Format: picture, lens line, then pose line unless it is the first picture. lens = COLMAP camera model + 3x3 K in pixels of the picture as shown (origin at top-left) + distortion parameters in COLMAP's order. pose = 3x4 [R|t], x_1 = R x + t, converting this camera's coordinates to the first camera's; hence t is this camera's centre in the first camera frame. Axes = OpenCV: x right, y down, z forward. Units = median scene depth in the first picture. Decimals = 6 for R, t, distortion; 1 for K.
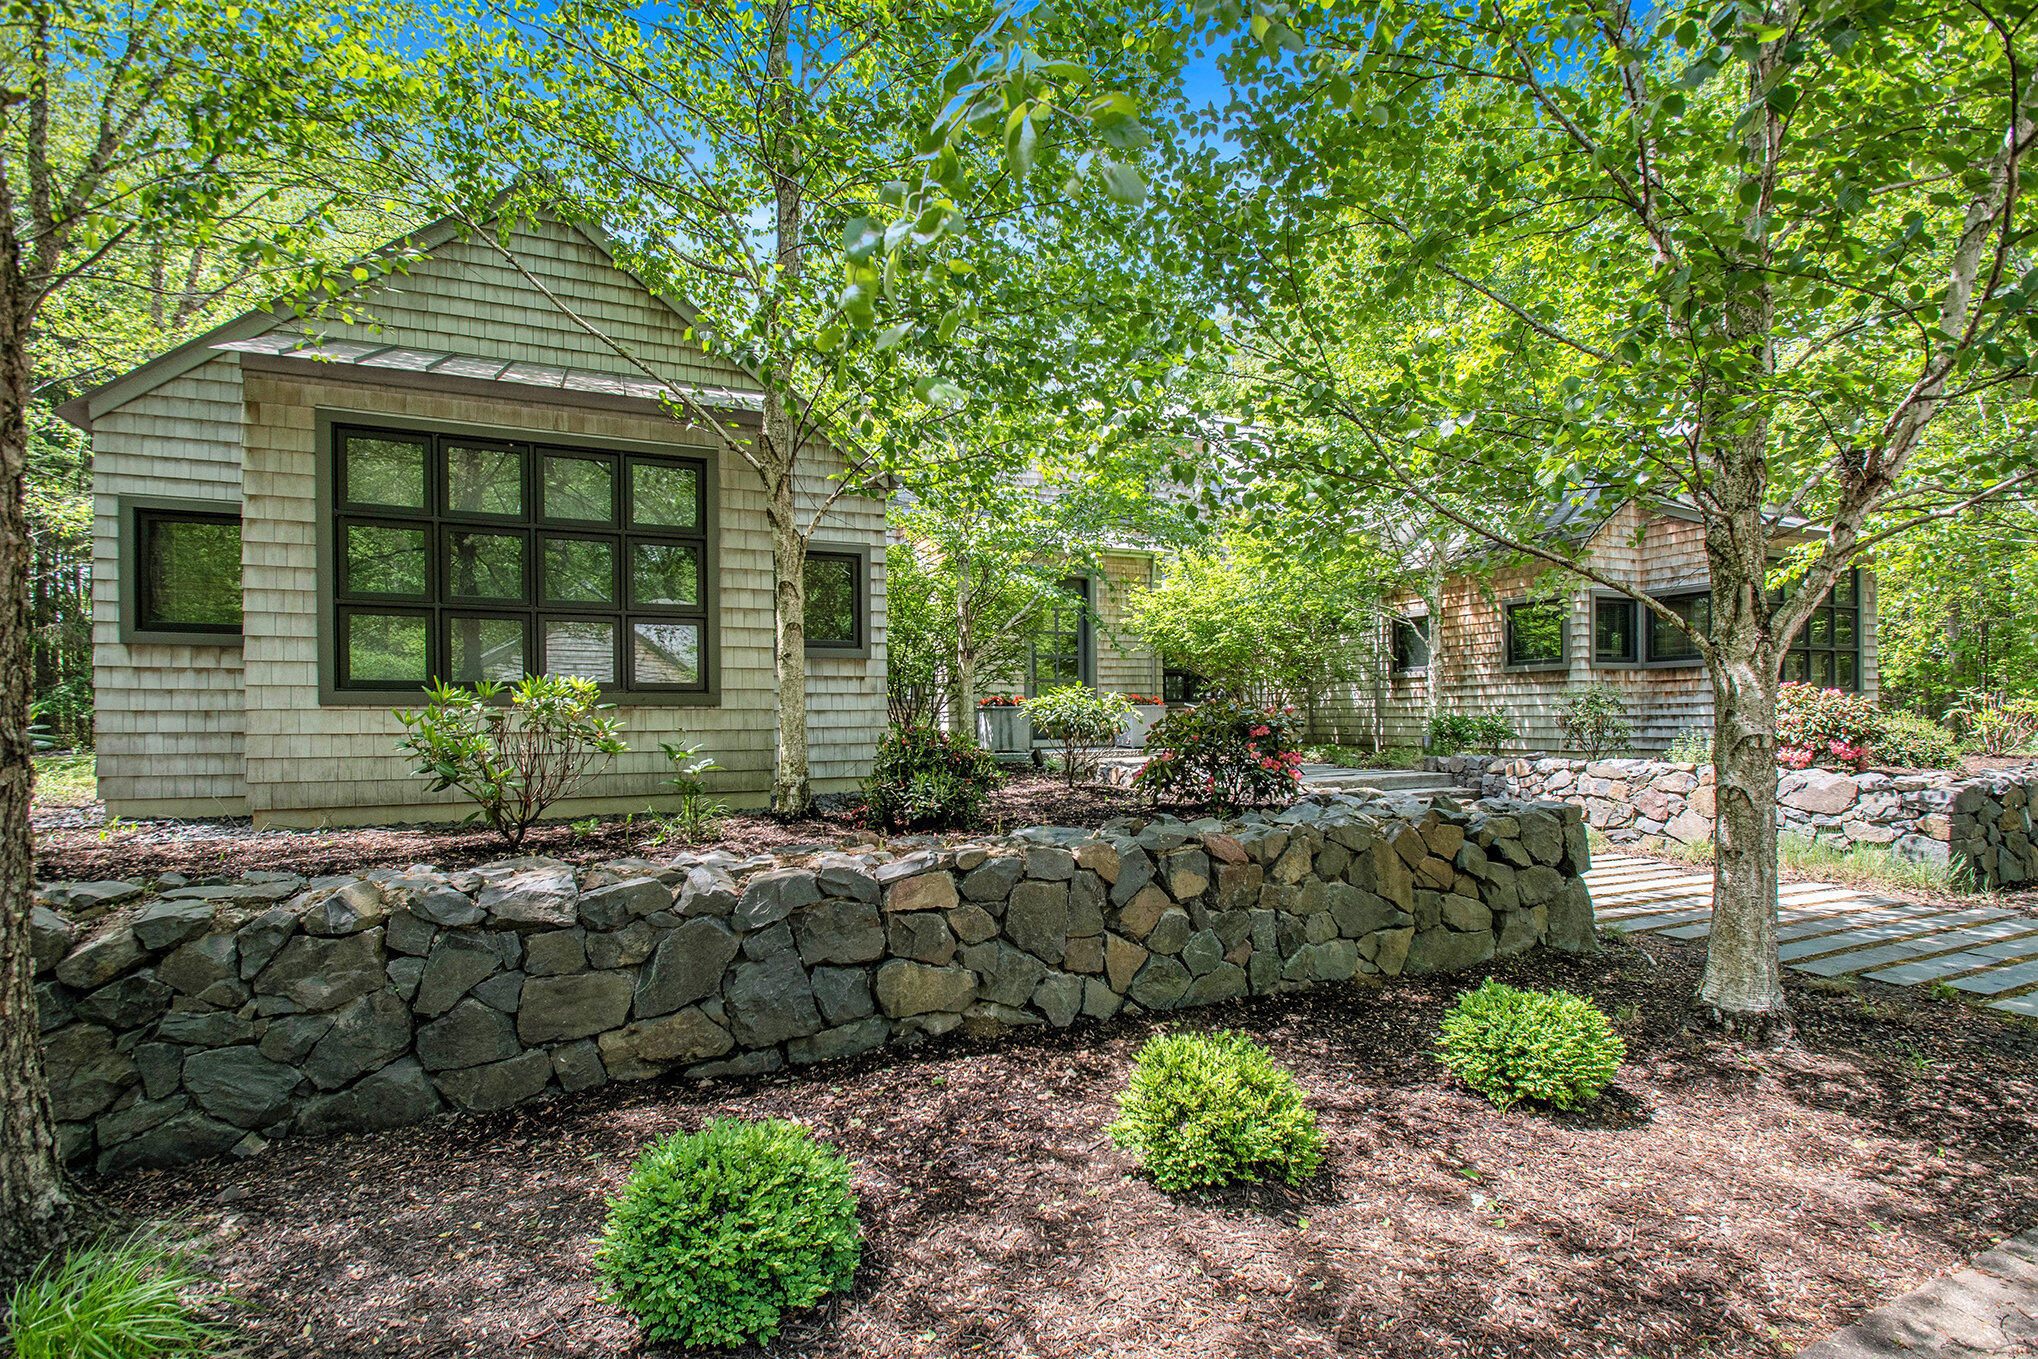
lens RADIAL K [[944.0, 0, 1019.0], [0, 944.0, 679.5], [0, 0, 1]] dist [-0.000297, -0.000050]
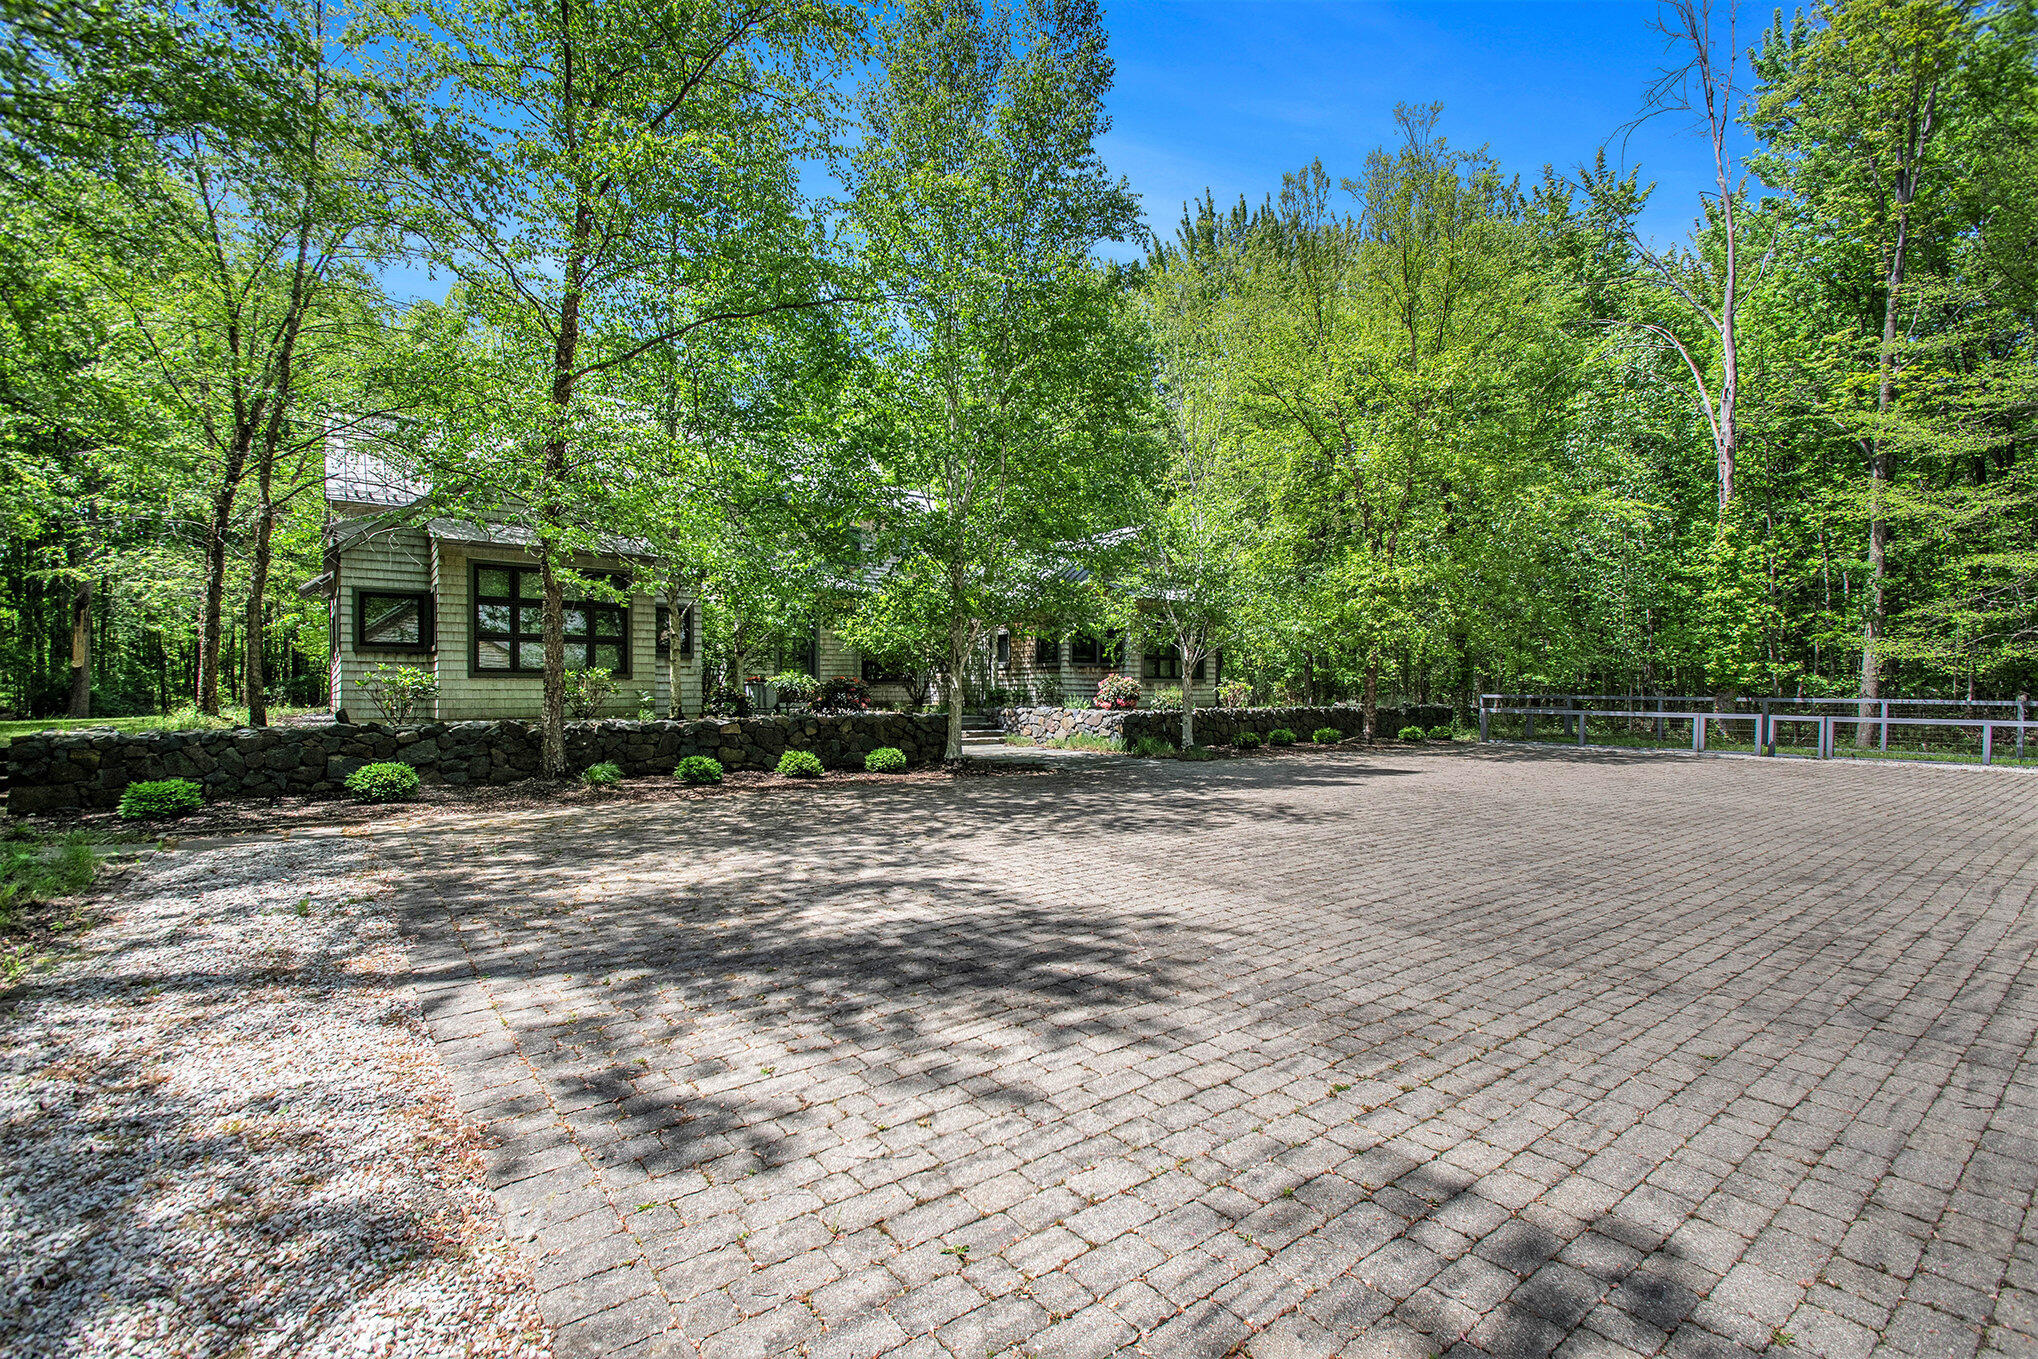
lens RADIAL K [[909.3, 0, 1019.0], [0, 909.3, 679.5], [0, 0, 1]] dist [-0.000076, 0.000020]
pose [[0.969339, 0.002386, 0.245716, 0.068402], [-0.006307, 0.999865, 0.015172, -0.012882], [-0.245646, -0.016257, 0.969223, -1.526941]]
